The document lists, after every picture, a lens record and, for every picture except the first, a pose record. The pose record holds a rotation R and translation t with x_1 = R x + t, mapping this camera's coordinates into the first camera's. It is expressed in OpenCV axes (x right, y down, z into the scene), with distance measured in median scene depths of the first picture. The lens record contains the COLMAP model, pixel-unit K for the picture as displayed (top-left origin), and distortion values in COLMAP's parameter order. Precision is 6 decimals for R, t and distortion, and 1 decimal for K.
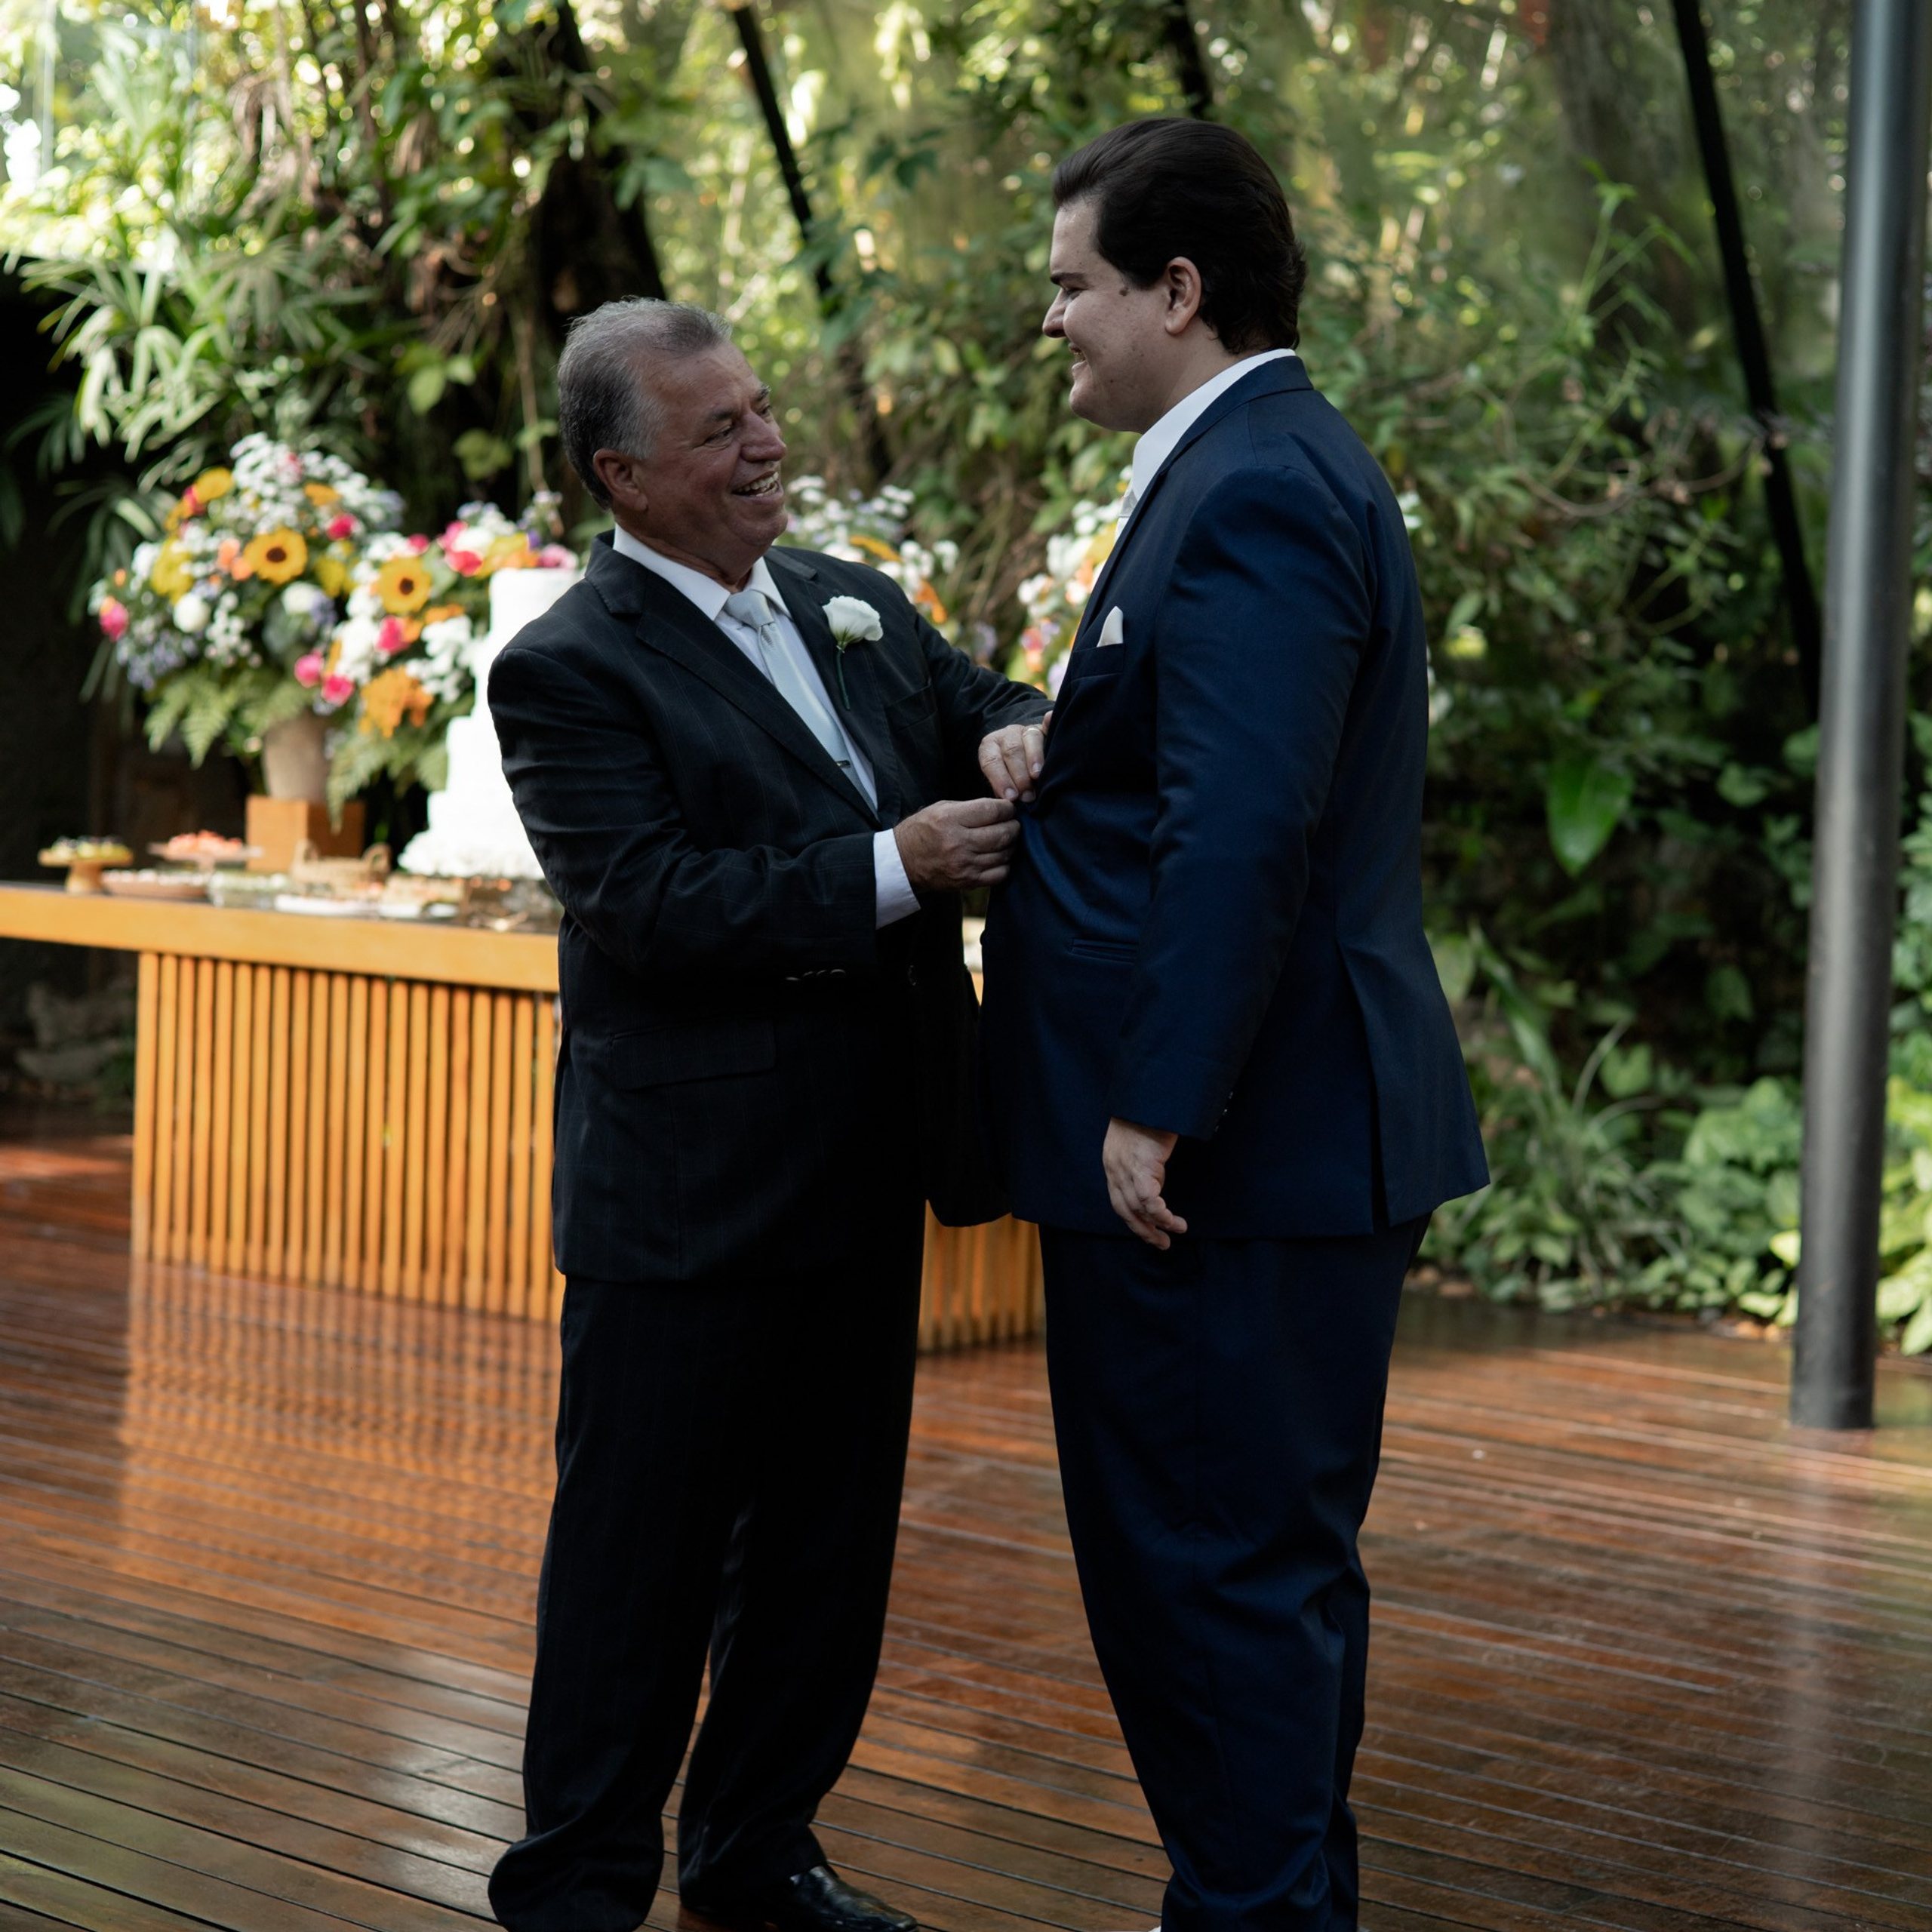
lens RADIAL K [[4496.8, 0, 965.7], [0, 4496.8, 884.7], [0, 0, 1]] dist [0.068280, -0.383085]
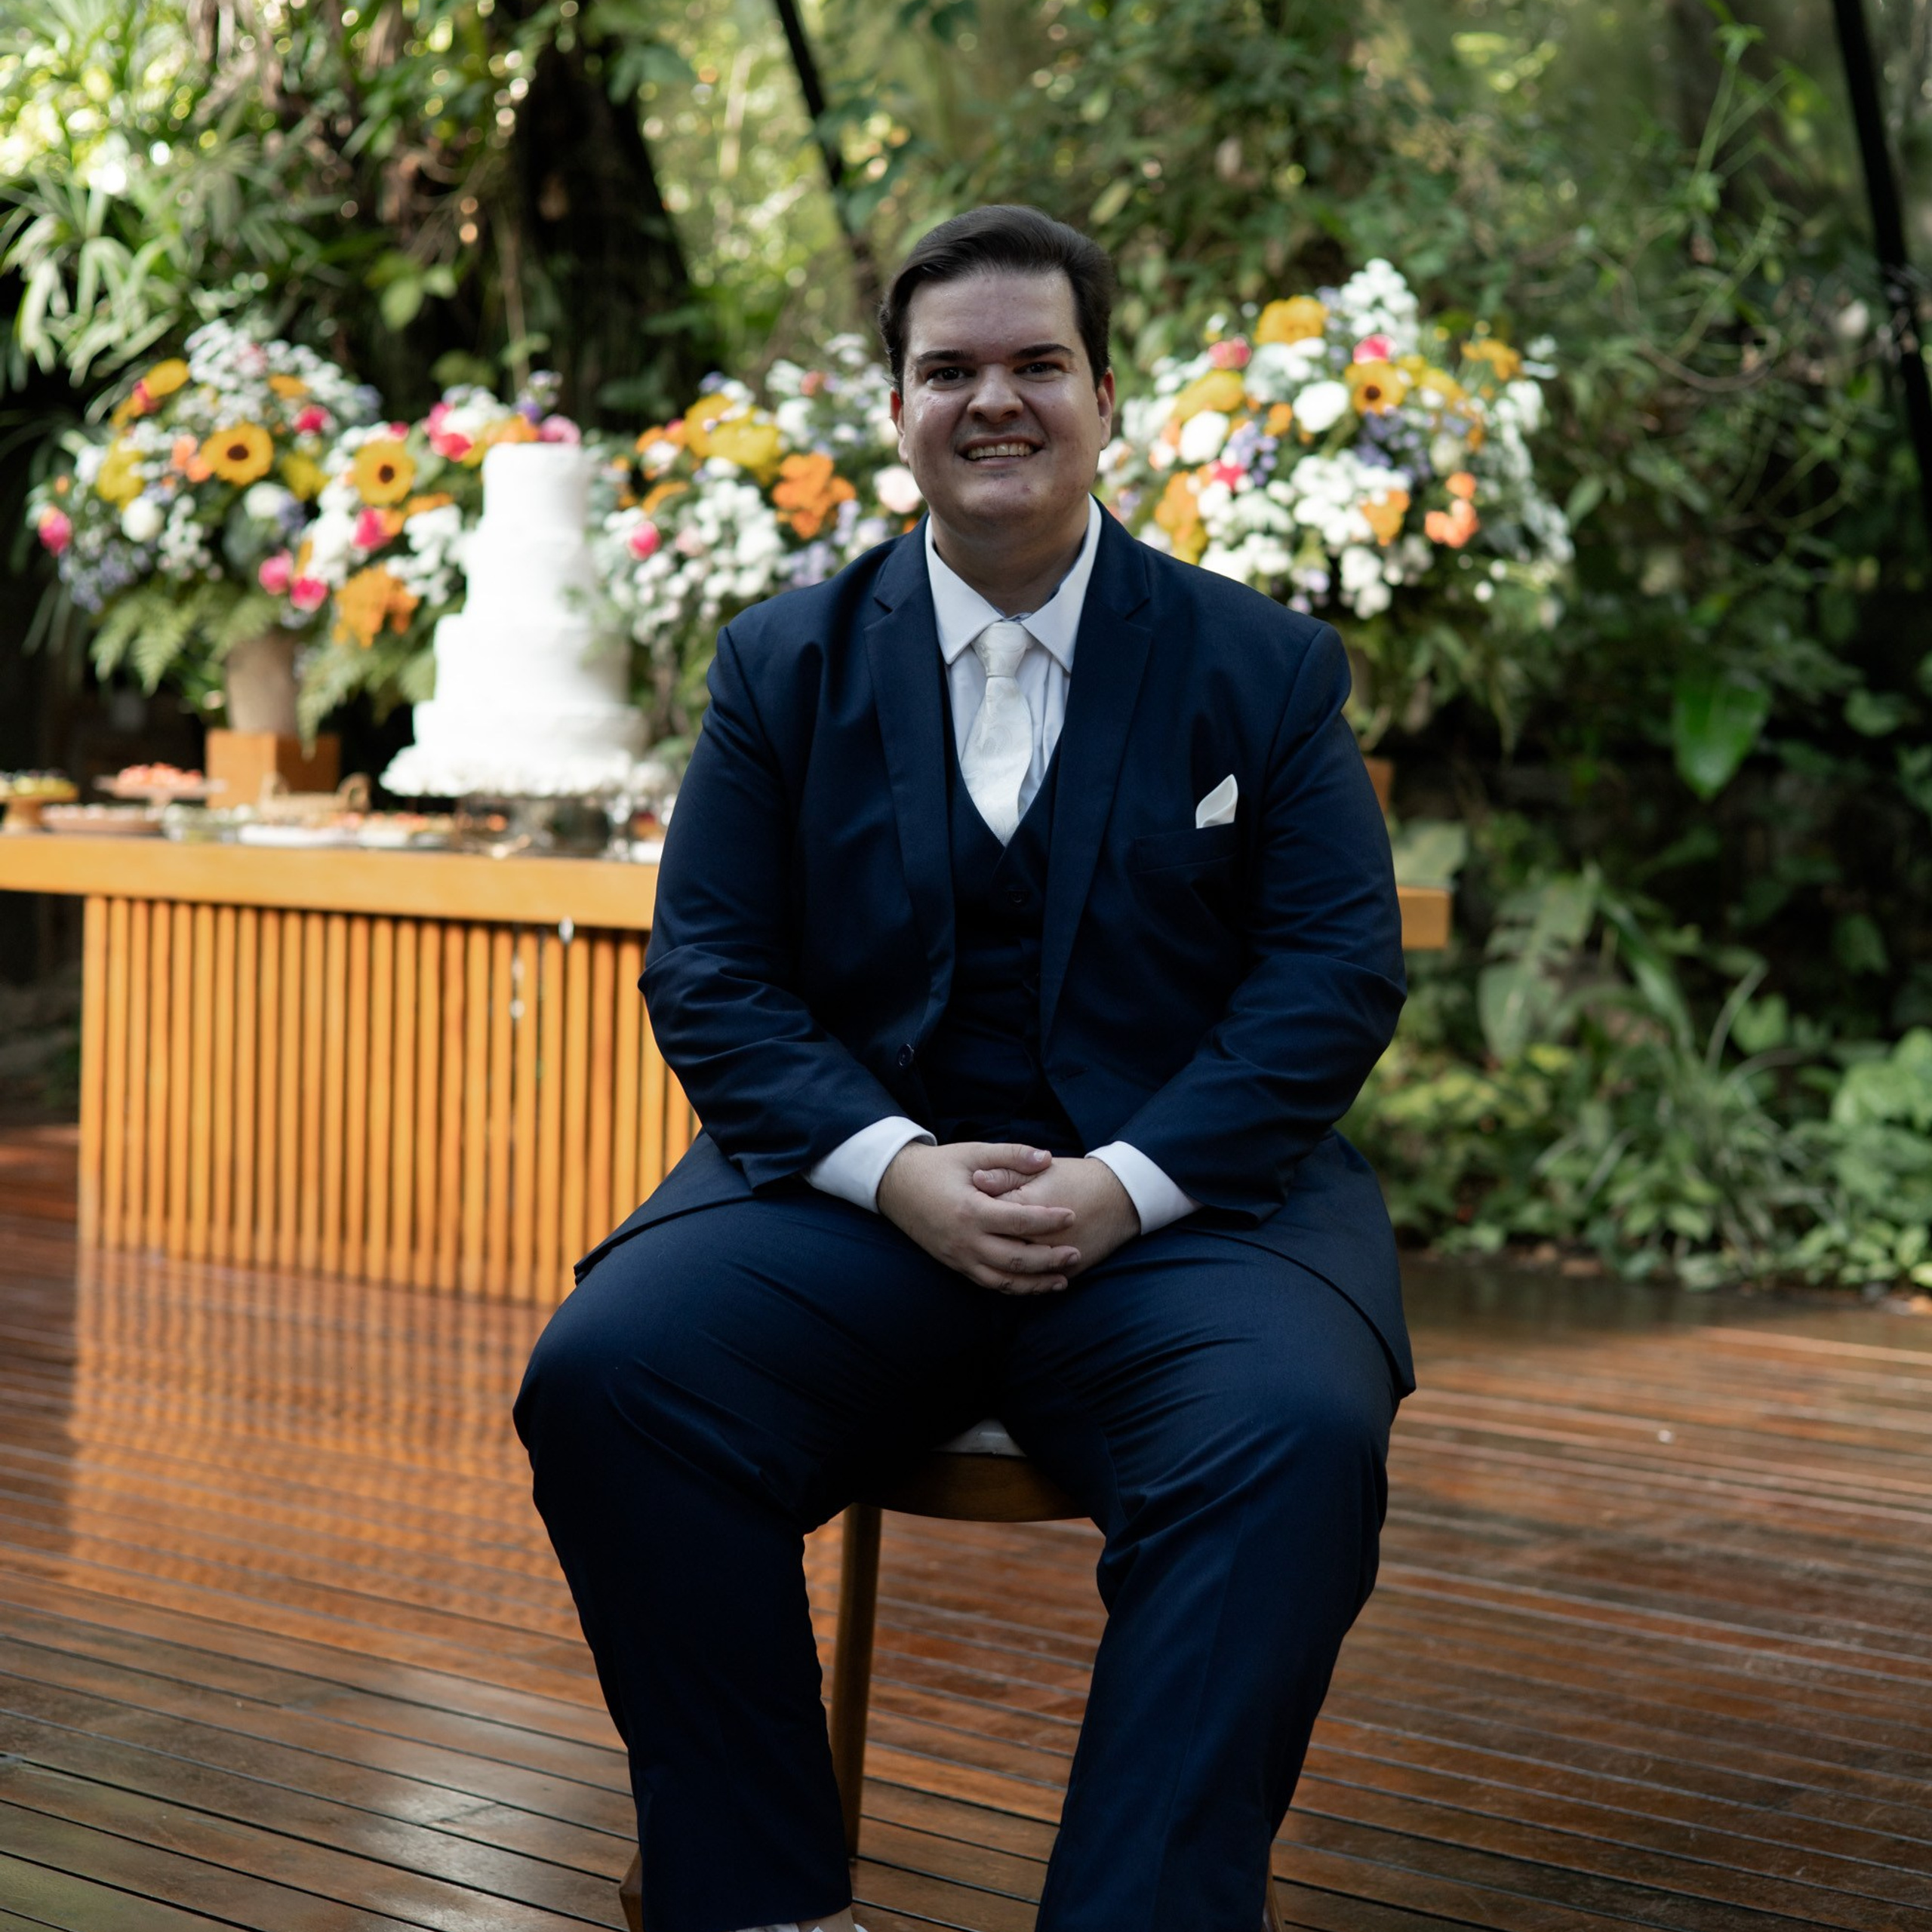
lens RADIAL K [[4496.8, 0, 965.7], [0, 4496.8, 884.7], [0, 0, 1]] dist [0.068280, -0.383085]
pose [[0.999925, -0.009729, 0.007455, -0.017912], [0.009815, 0.999884, -0.011659, 0.024150], [-0.007341, 0.011731, 0.999904, 0.117579]]
